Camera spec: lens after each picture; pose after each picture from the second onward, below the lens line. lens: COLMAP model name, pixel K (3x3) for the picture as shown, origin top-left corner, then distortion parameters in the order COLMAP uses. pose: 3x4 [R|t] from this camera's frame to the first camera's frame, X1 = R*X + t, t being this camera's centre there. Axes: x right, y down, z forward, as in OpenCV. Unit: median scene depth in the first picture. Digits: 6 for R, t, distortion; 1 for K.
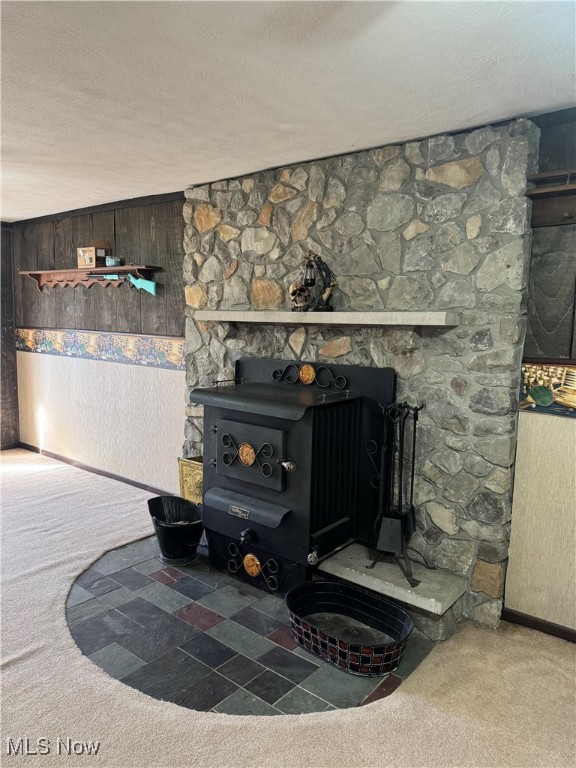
lens RADIAL K [[539.6, 0, 283.0], [0, 539.6, 387.9], [0, 0, 1]] dist [0.076154, -0.105623]
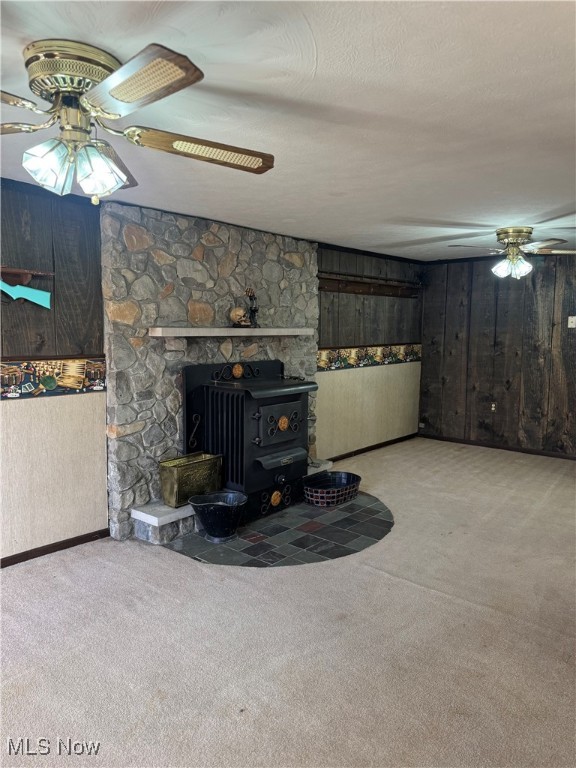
lens RADIAL K [[539.6, 0, 286.2], [0, 539.6, 381.7], [0, 0, 1]] dist [0.076154, -0.105623]
pose [[0.014649, -0.128492, 0.991602, -1.371933], [0.109892, 0.985908, 0.126131, -0.162471], [-0.993836, 0.107122, 0.028563, 0.819704]]
